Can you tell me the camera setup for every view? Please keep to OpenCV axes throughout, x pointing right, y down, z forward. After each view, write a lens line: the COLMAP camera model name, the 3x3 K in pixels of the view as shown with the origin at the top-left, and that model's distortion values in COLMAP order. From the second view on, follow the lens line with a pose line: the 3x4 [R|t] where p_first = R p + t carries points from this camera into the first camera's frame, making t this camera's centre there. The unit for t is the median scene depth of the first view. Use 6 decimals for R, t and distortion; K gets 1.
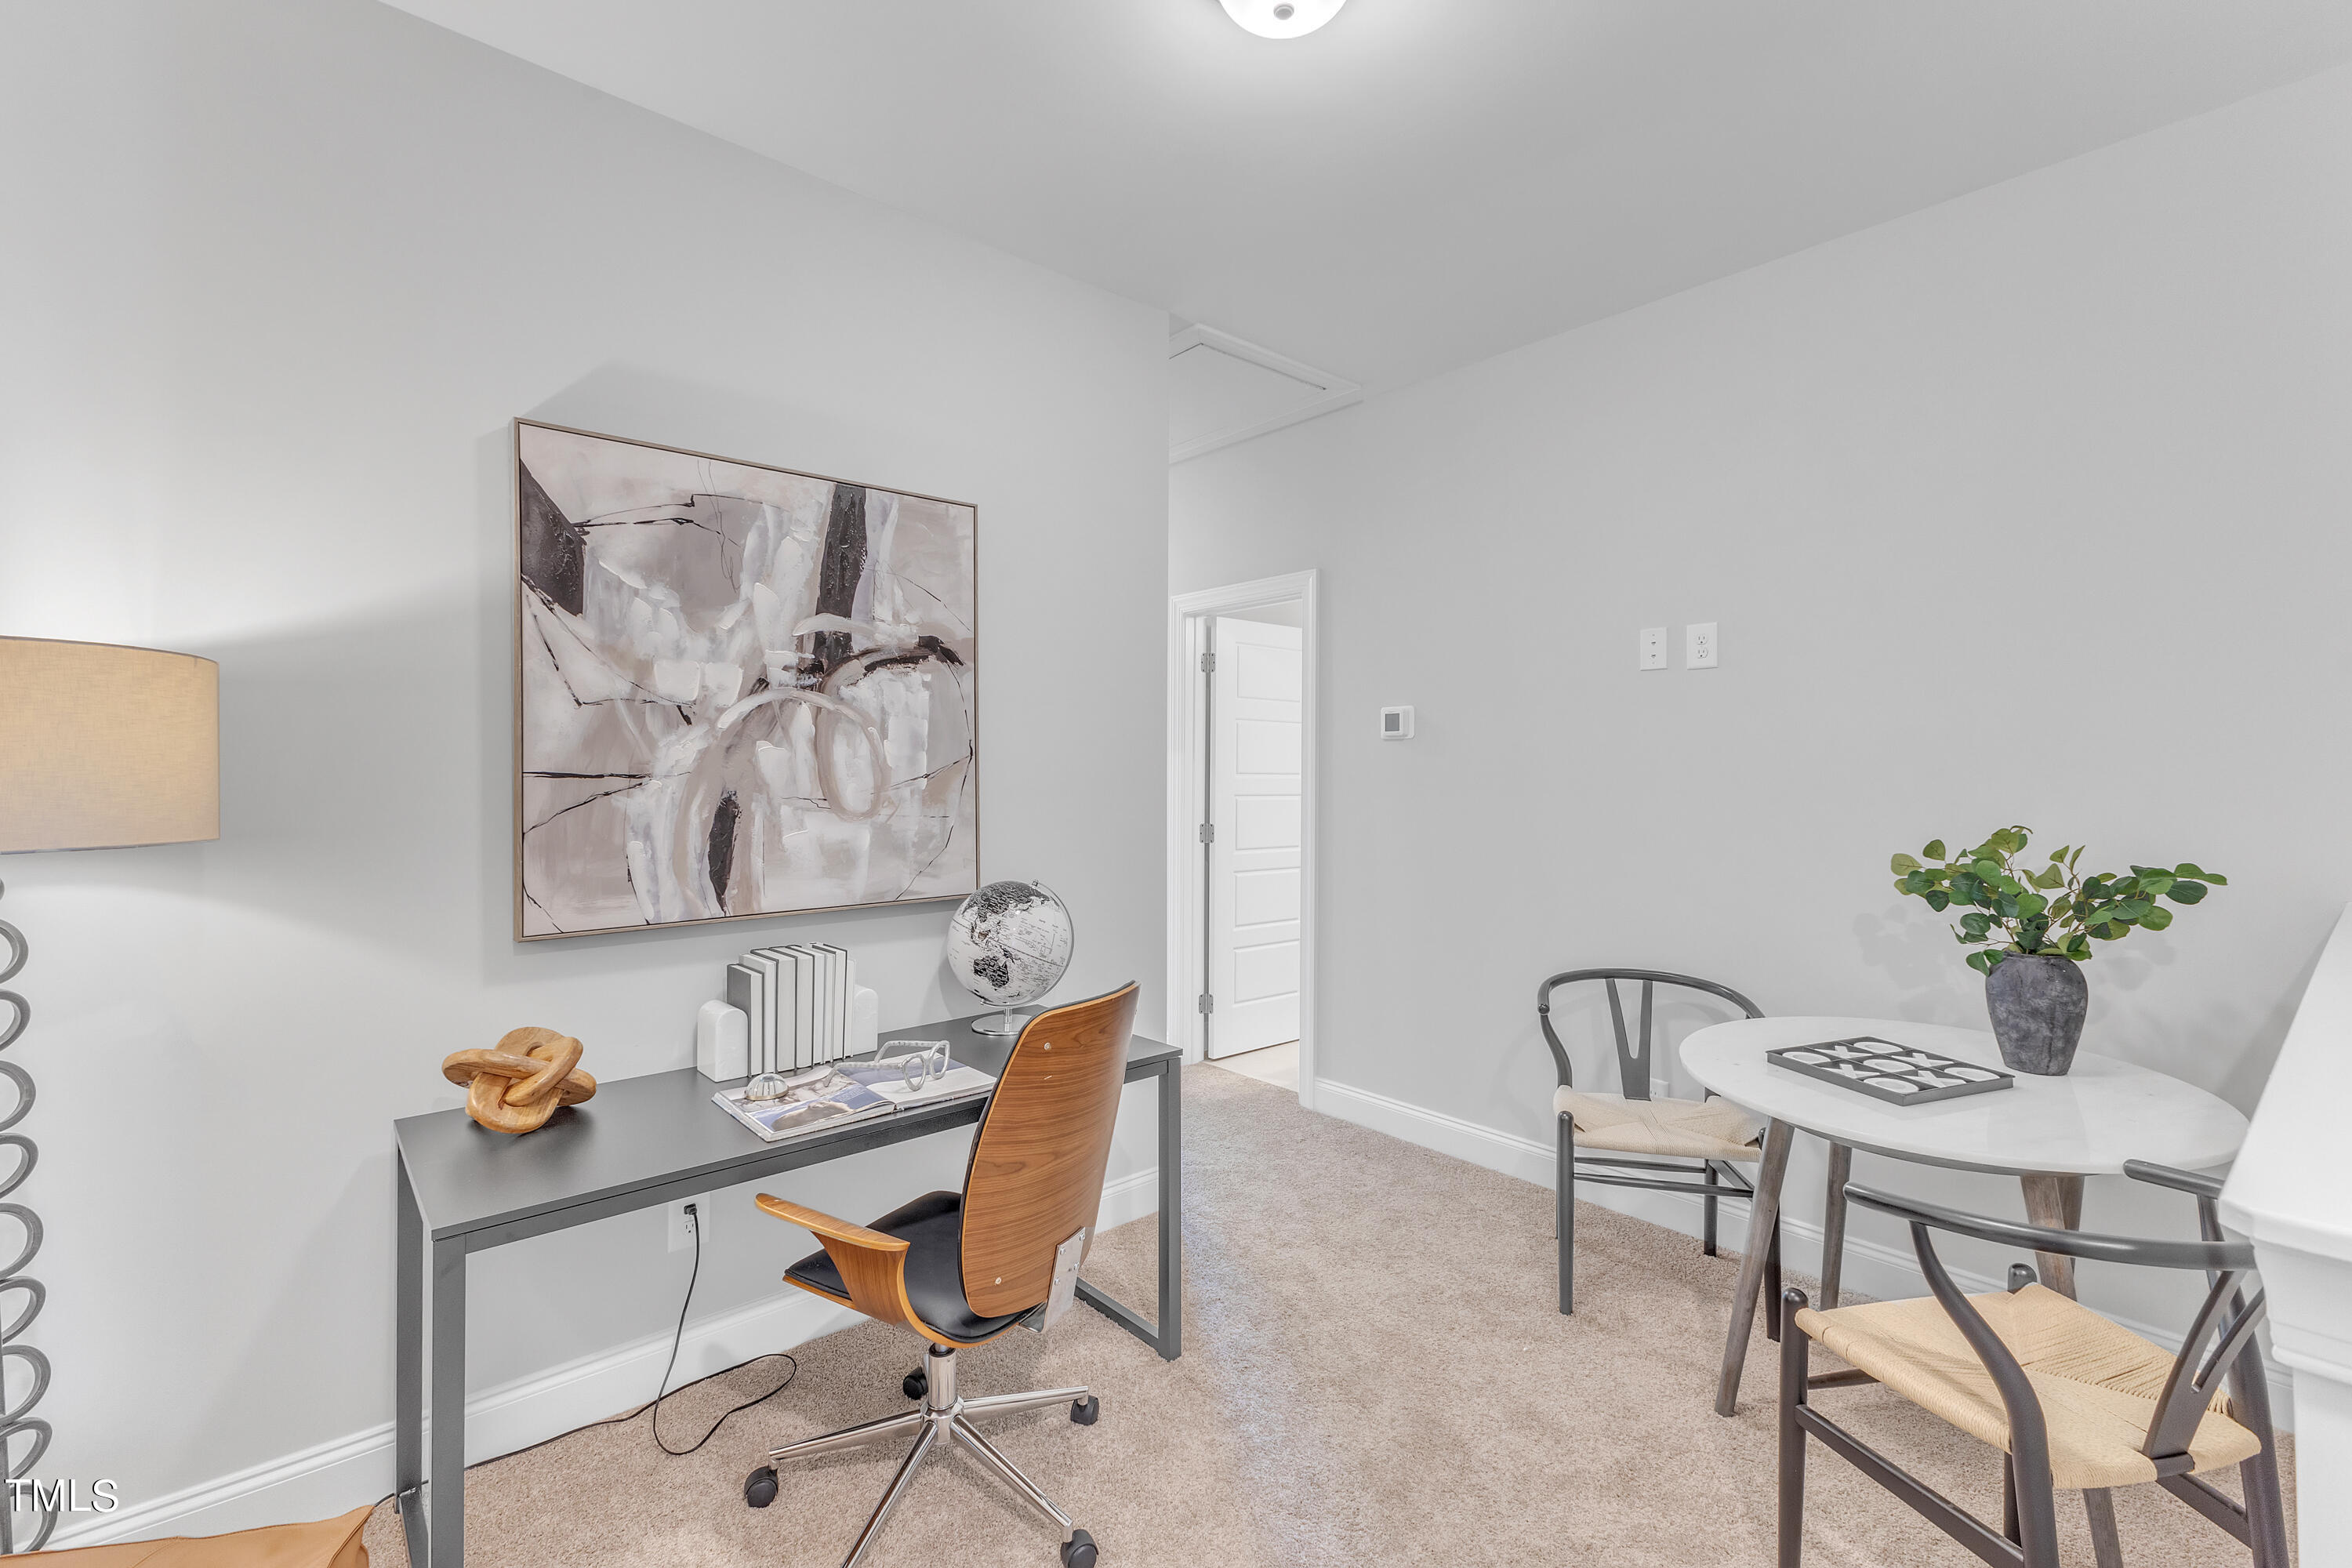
lens RADIAL K [[1041.2, 0, 1181.0], [0, 1041.2, 773.3], [0, 0, 1]] dist [0.010372, 0.000364]
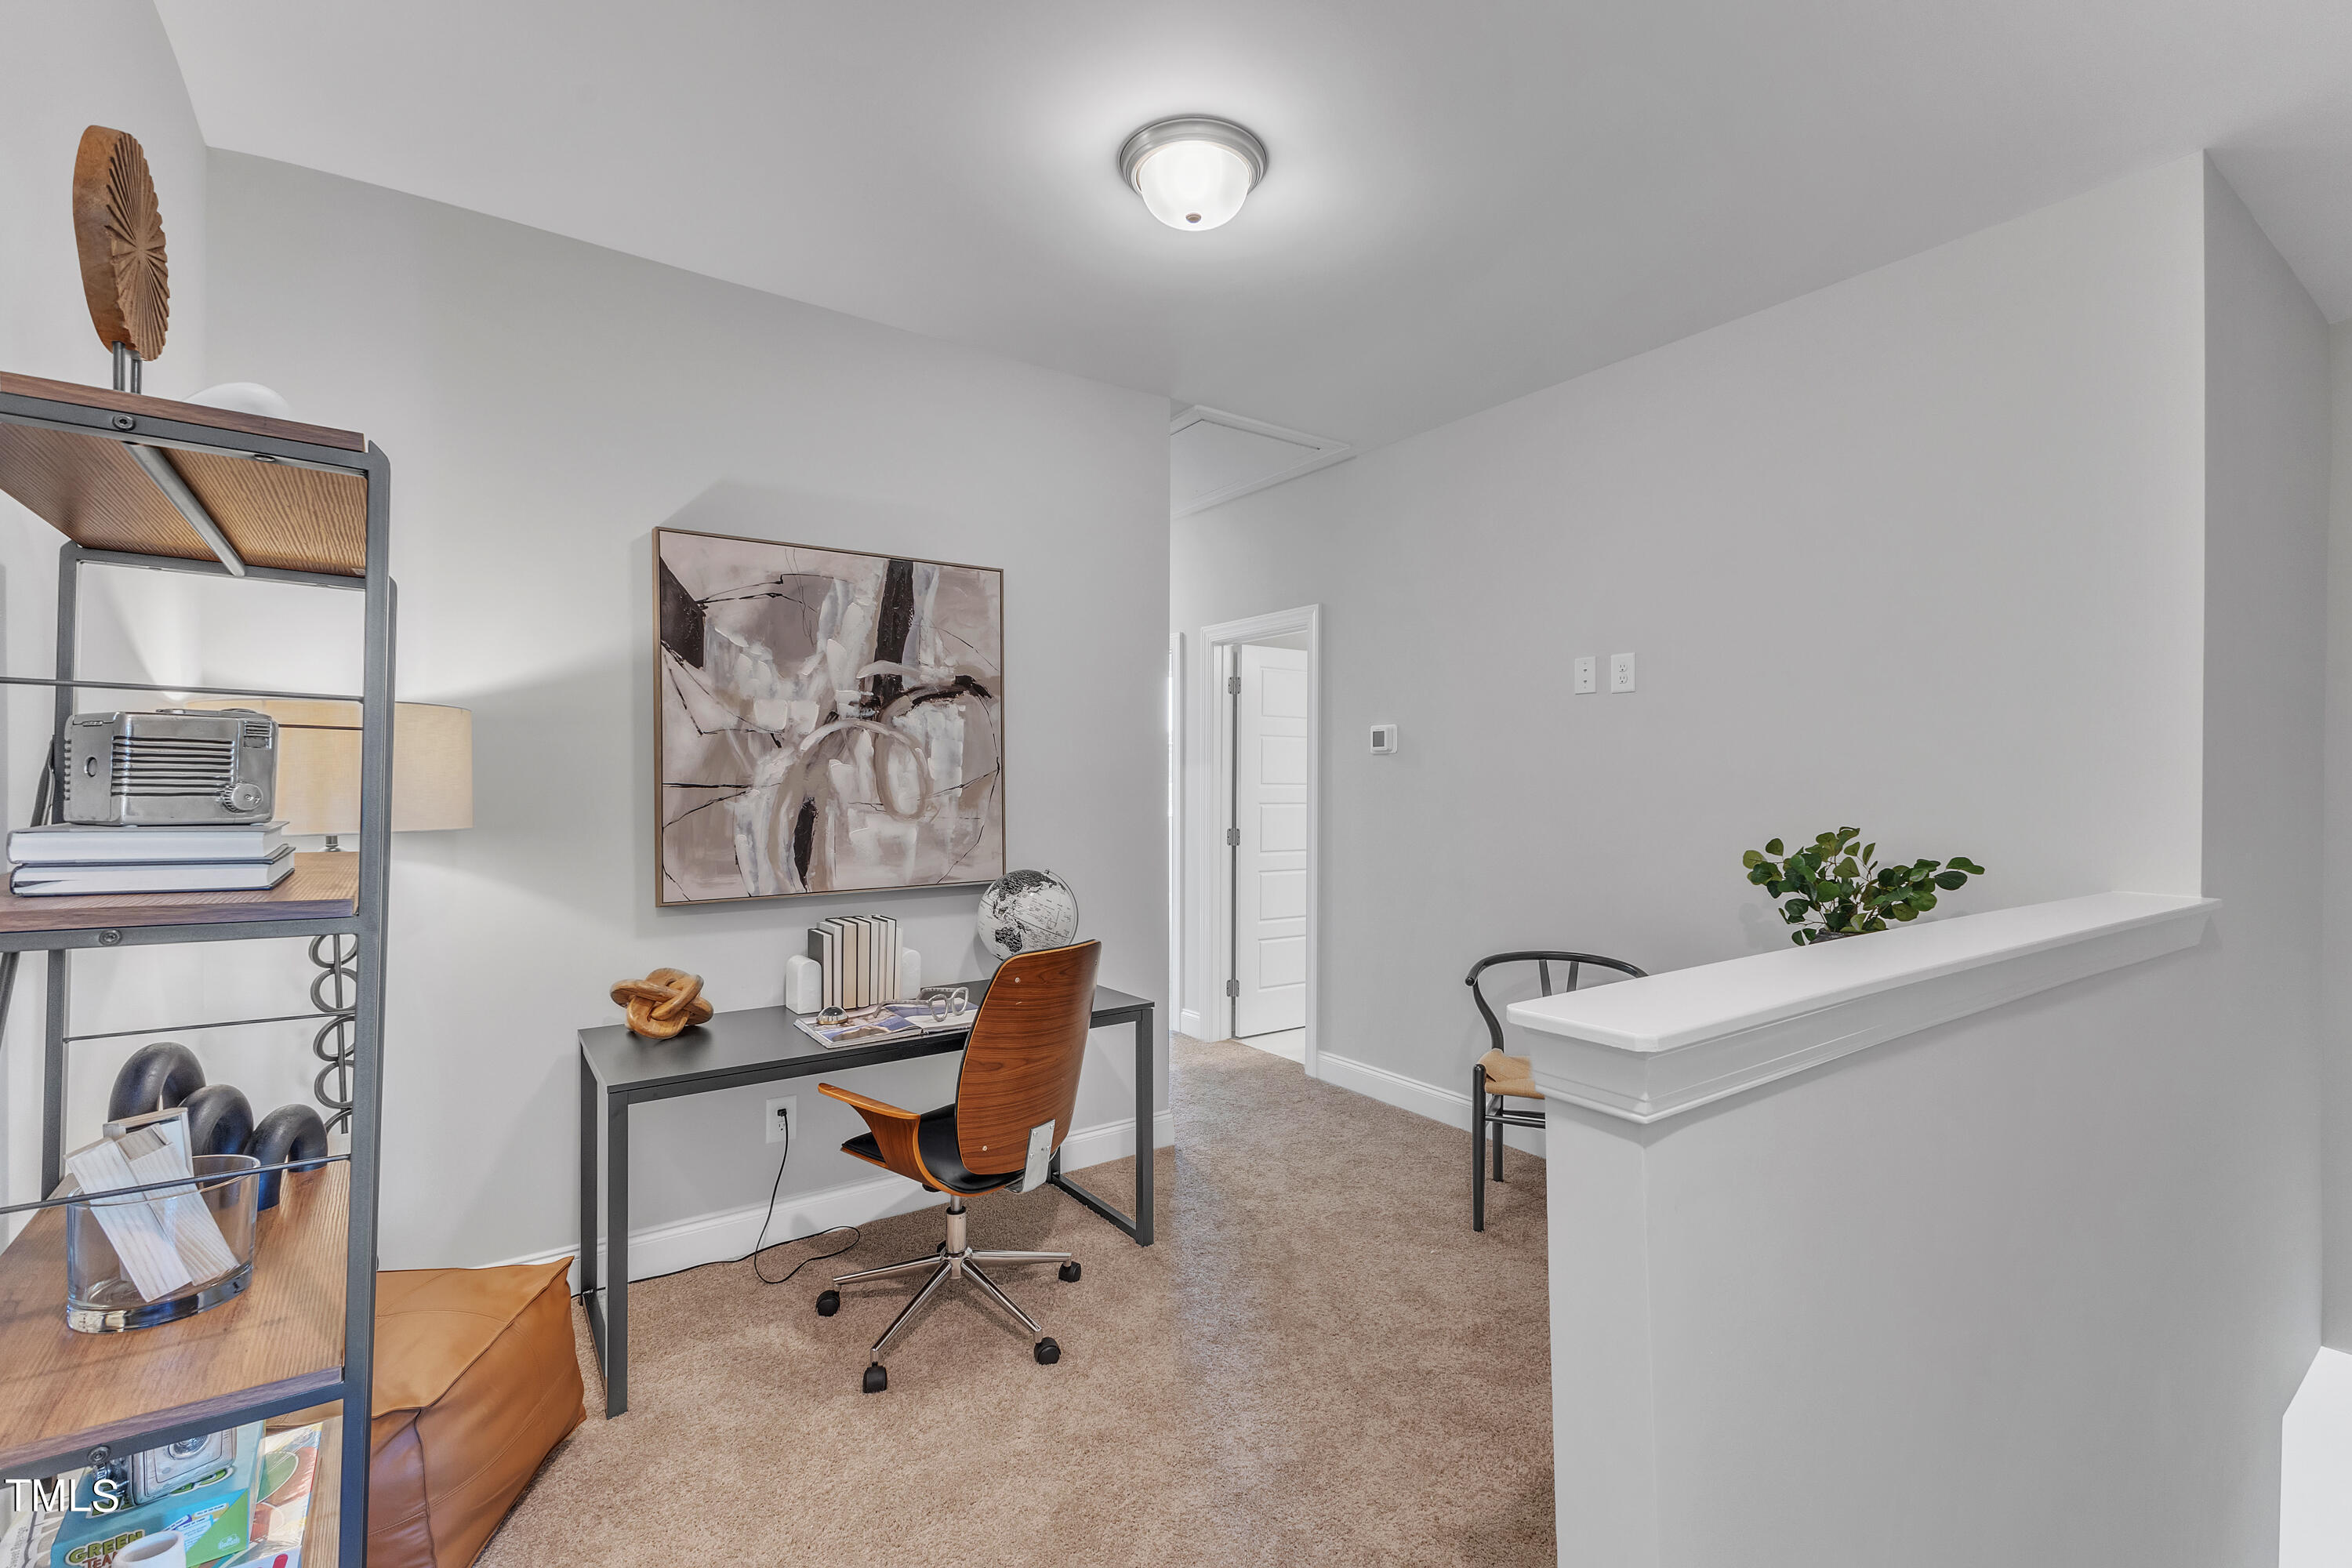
lens RADIAL K [[1041.2, 0, 1173.1], [0, 1041.2, 789.0], [0, 0, 1]] dist [0.010372, 0.000364]
pose [[0.994304, -0.000755, -0.106579, 0.163591], [0.001266, 0.999988, 0.004728, 0.000315], [0.106574, -0.004836, 0.994293, -0.259450]]
